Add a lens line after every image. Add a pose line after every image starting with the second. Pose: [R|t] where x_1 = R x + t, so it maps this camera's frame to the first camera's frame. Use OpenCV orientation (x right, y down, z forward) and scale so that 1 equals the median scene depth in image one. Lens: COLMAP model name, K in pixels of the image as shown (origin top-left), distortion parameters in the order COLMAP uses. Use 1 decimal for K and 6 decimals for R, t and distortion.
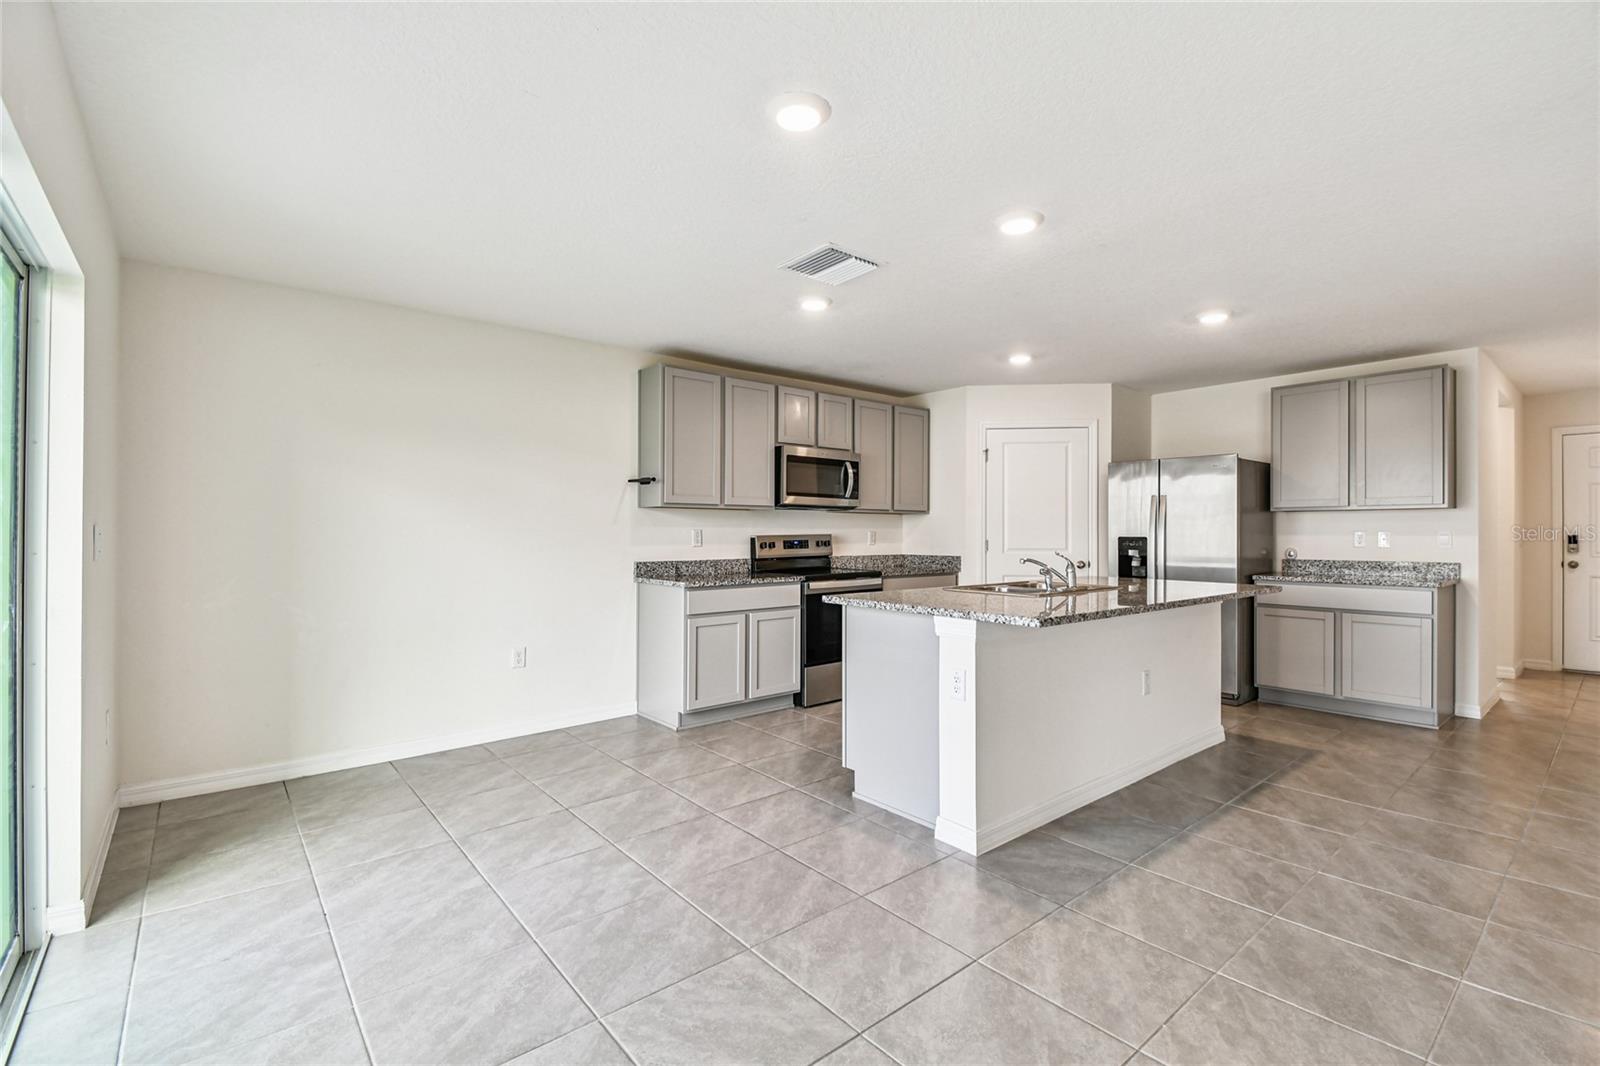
lens RADIAL K [[719.1, 0, 799.1], [0, 719.1, 520.8], [0, 0, 1]] dist [0.000479, -0.002027]
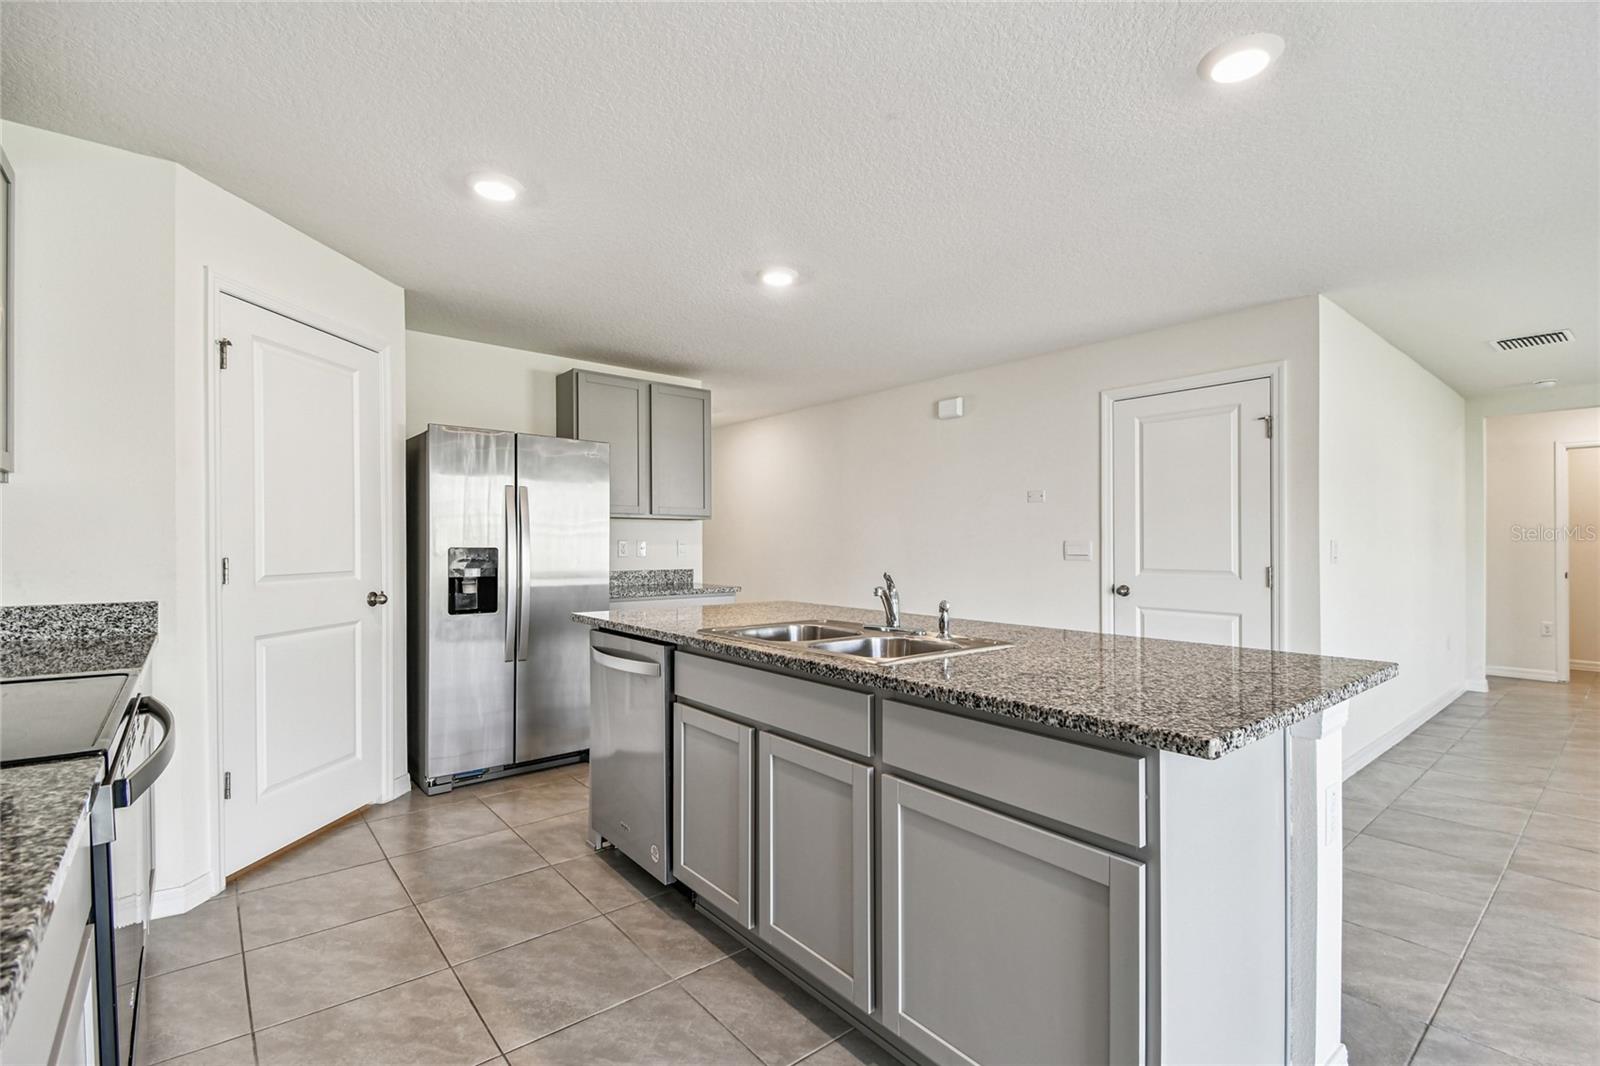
lens RADIAL K [[719.1, 0, 791.4], [0, 719.1, 542.9], [0, 0, 1]] dist [0.000479, -0.002027]
pose [[0.001969, -0.002311, 0.999995, -0.191983], [-0.022223, 0.999750, 0.002354, 0.010764], [-0.999751, -0.022228, 0.001917, 0.779373]]
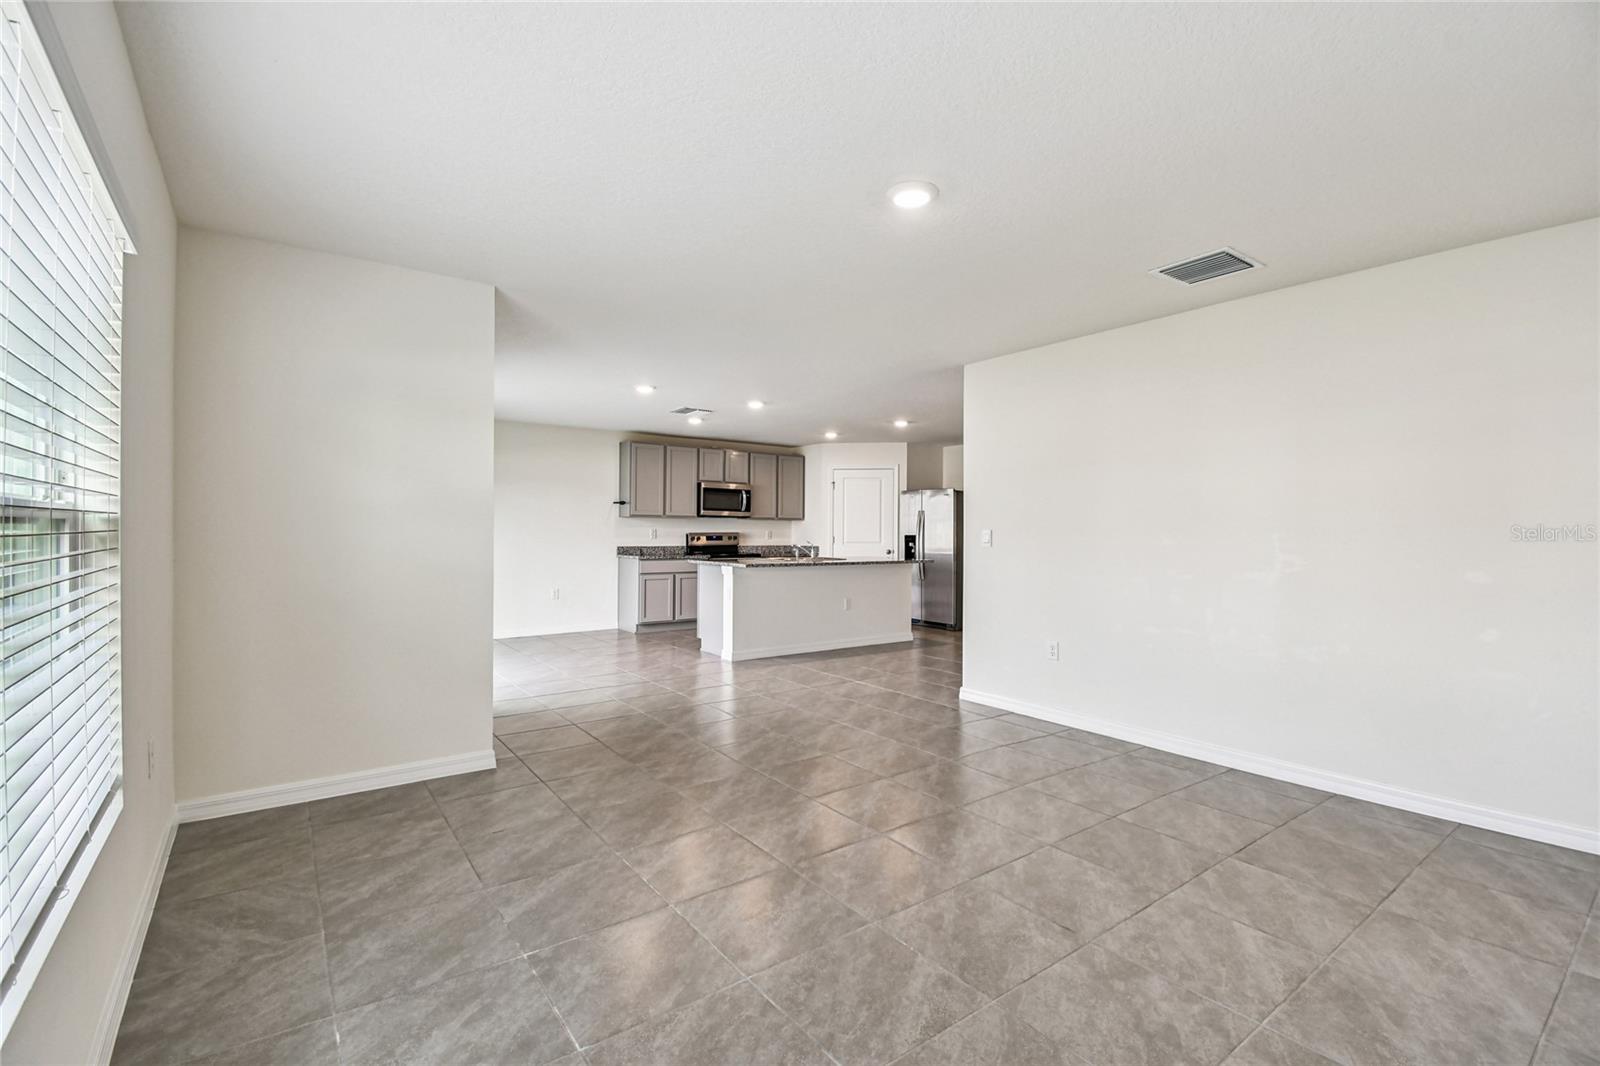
lens RADIAL K [[719.1, 0, 806.2], [0, 719.1, 531.0], [0, 0, 1]] dist [0.000479, -0.002027]
pose [[0.997812, 0.007404, -0.065701, 0.358536], [-0.006359, 0.999850, 0.016102, -0.014536], [0.065810, -0.015649, 0.997709, -0.771384]]
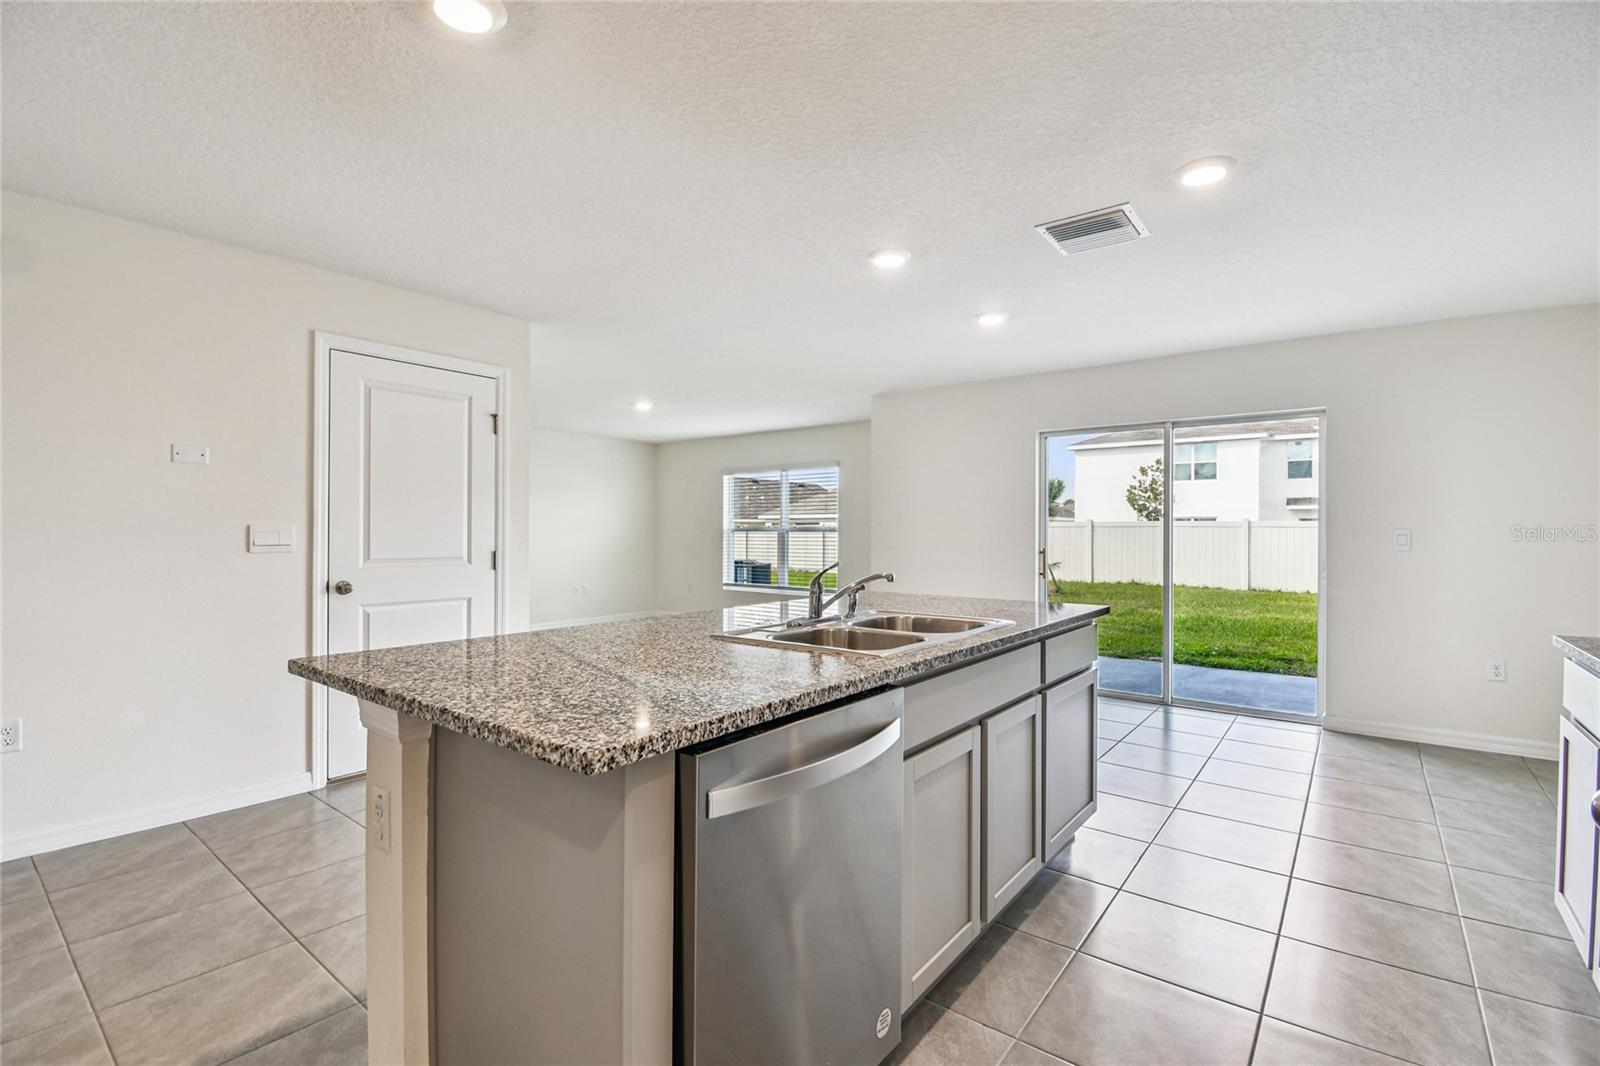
lens RADIAL K [[719.1, 0, 798.1], [0, 719.1, 541.3], [0, 0, 1]] dist [0.000479, -0.002027]
pose [[-0.977425, -0.003870, -0.211246, 0.370629], [-0.002523, 0.999975, -0.006647, 0.019528], [0.211266, -0.005964, -0.977410, 1.147779]]
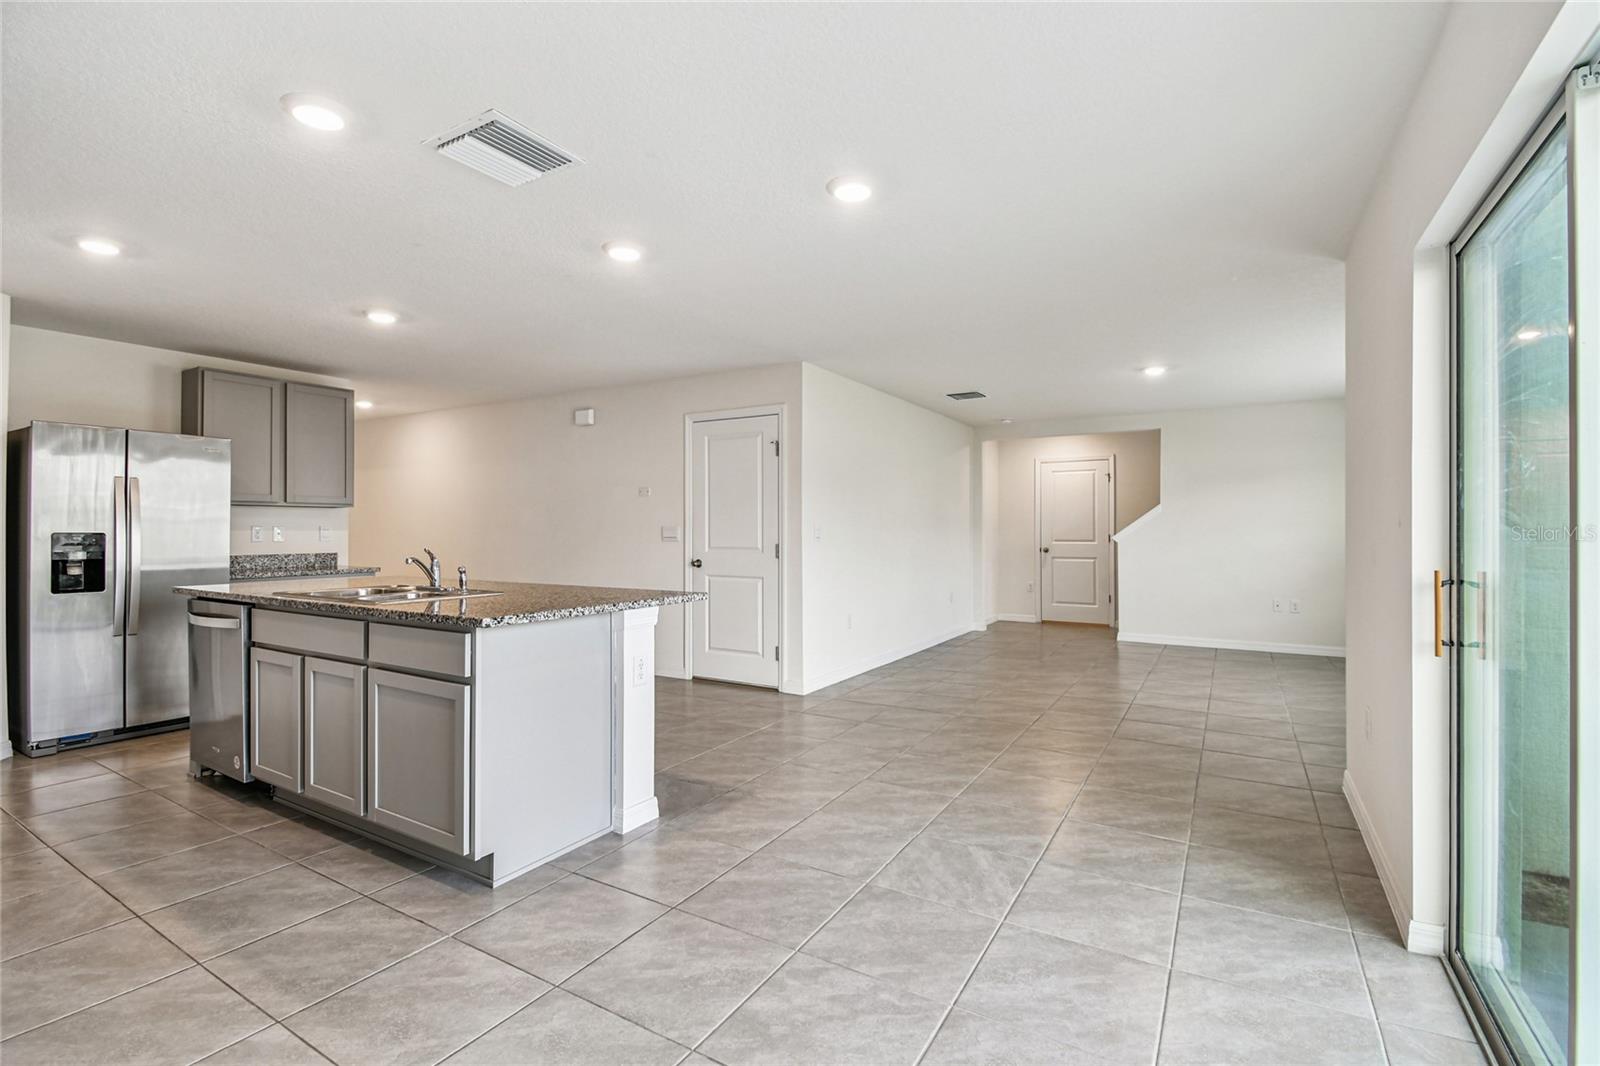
lens RADIAL K [[719.1, 0, 801.0], [0, 719.1, 532.3], [0, 0, 1]] dist [0.000479, -0.002027]
pose [[-0.333765, -0.007043, 0.942630, -0.469343], [-0.020986, 0.999780, 0.000040, 0.007478], [-0.942423, -0.019769, -0.333839, 0.618044]]
